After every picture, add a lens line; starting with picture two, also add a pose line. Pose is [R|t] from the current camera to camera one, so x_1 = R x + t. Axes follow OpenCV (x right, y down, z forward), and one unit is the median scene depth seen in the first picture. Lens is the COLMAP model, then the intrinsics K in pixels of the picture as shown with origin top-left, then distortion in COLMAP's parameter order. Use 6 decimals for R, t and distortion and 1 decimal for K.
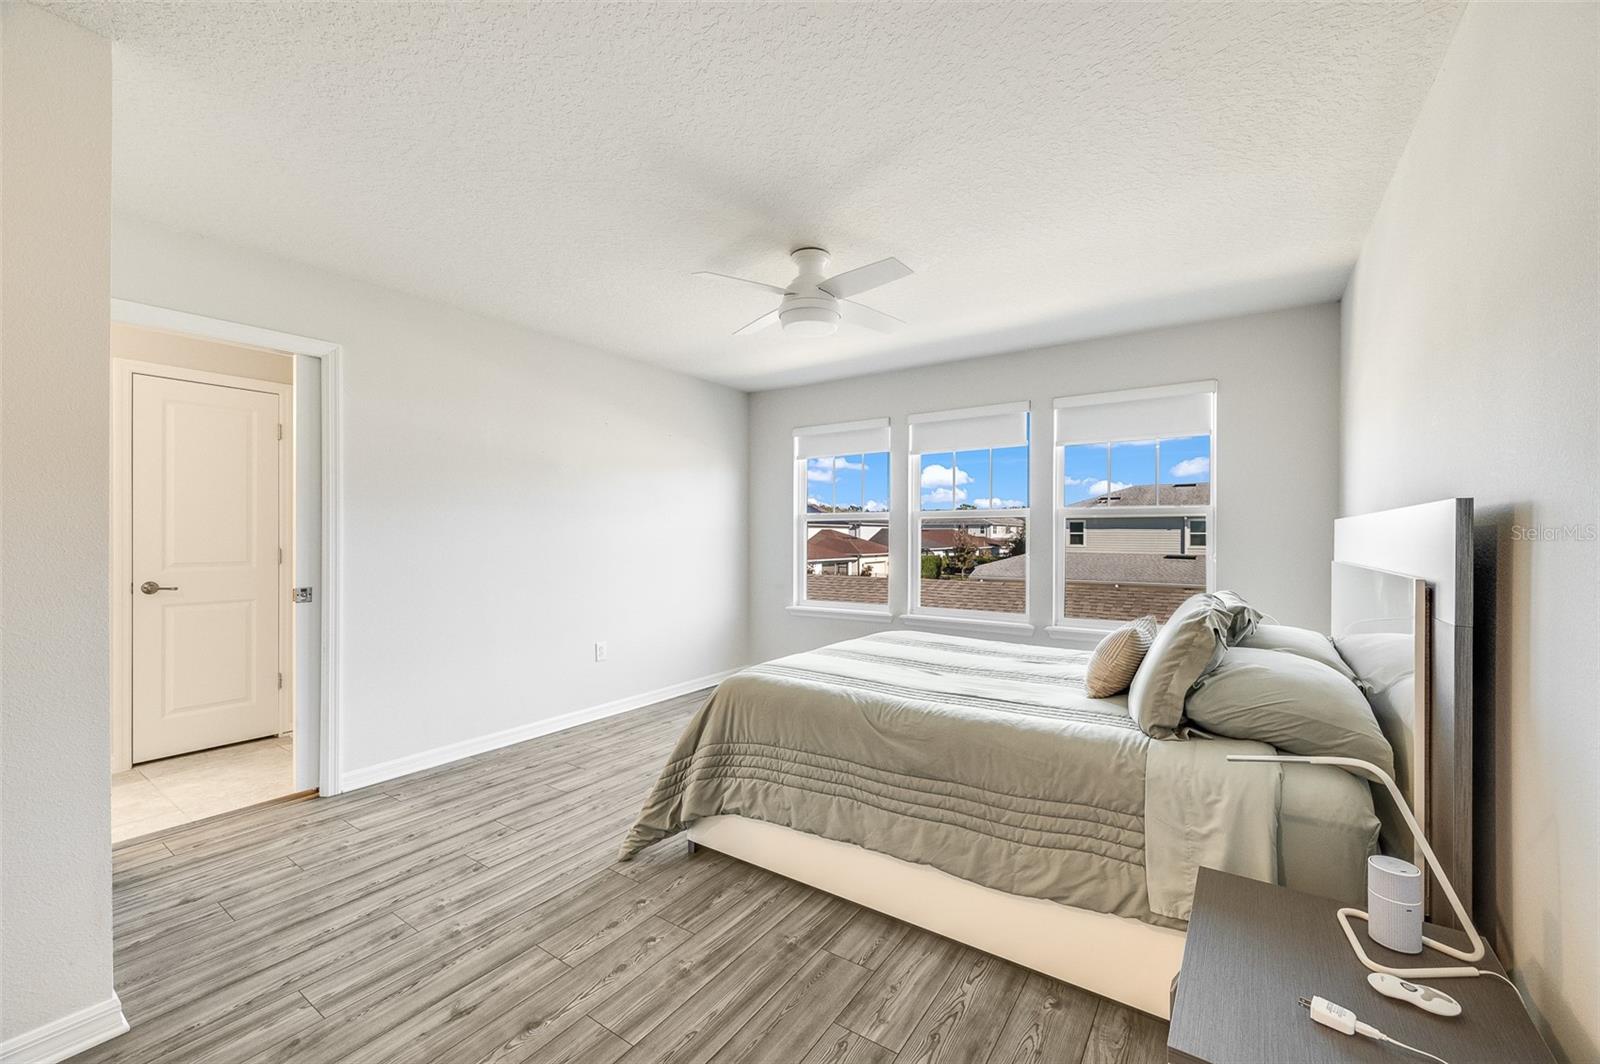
lens RADIAL K [[644.4, 0, 801.2], [0, 644.4, 536.1], [0, 0, 1]] dist [-0.000029, 0.000016]
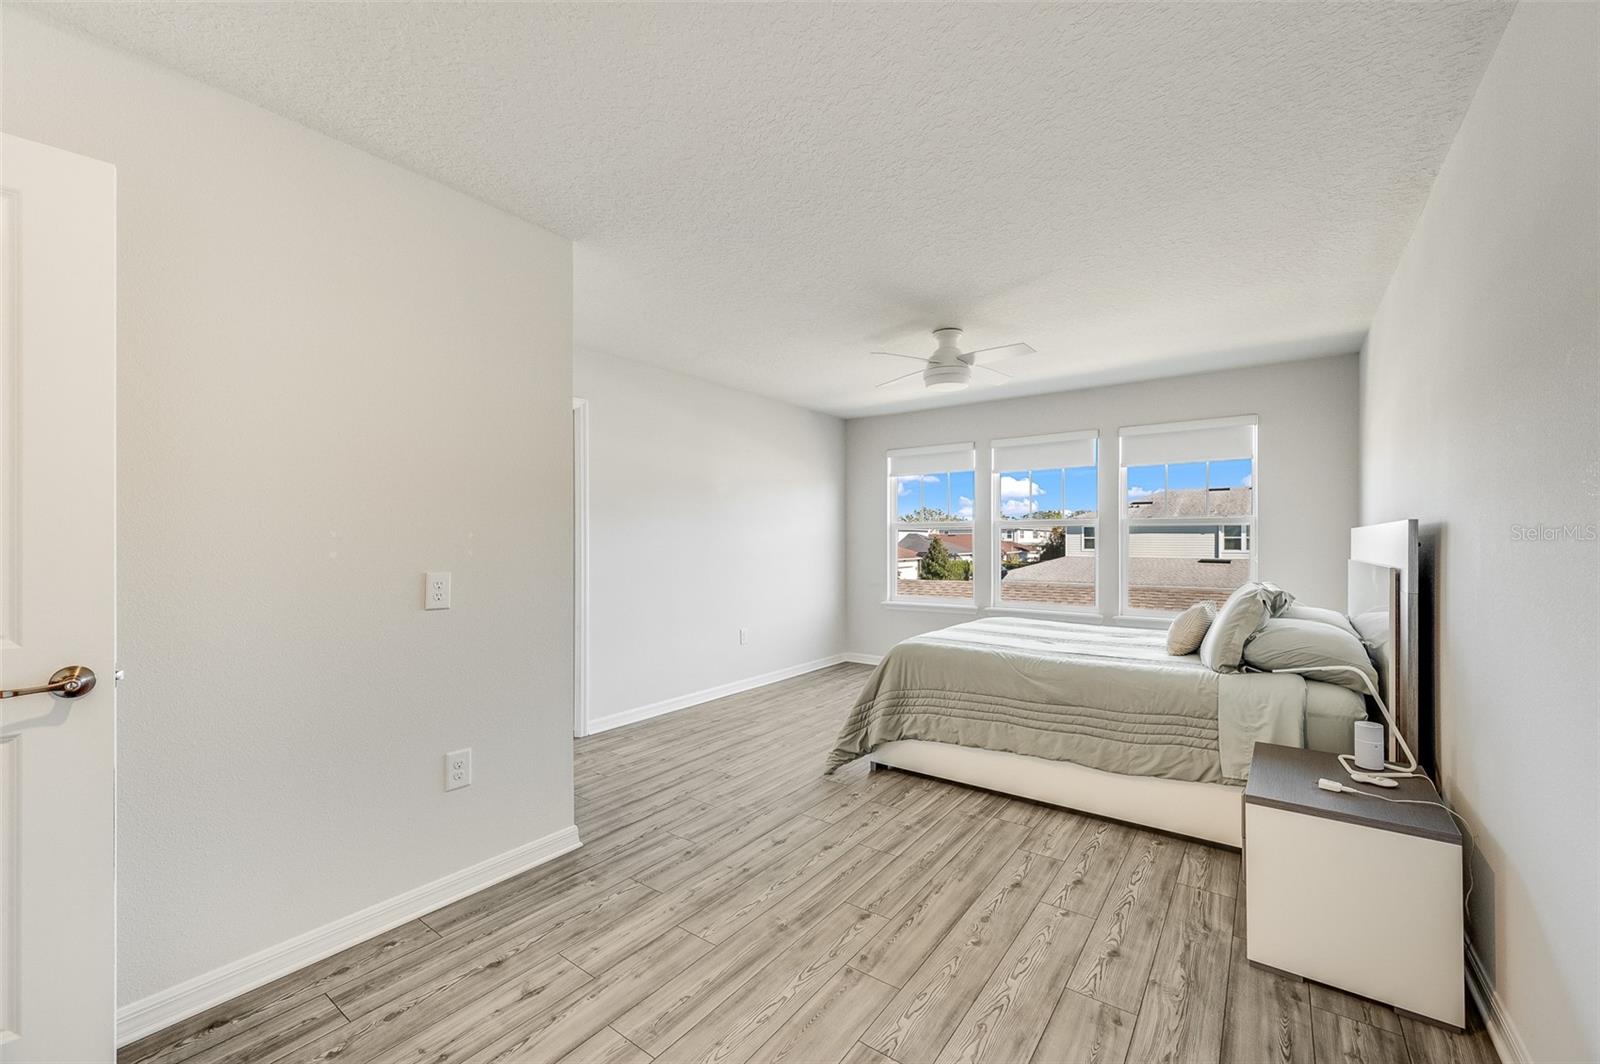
lens RADIAL K [[644.8, 0, 800.2], [0, 644.8, 539.7], [0, 0, 1]] dist [-0.000731, -0.000452]
pose [[0.999300, -0.002863, -0.037306, -0.330661], [0.002770, 0.999993, -0.002533, -0.002843], [0.037313, 0.002428, 0.999301, -0.474259]]
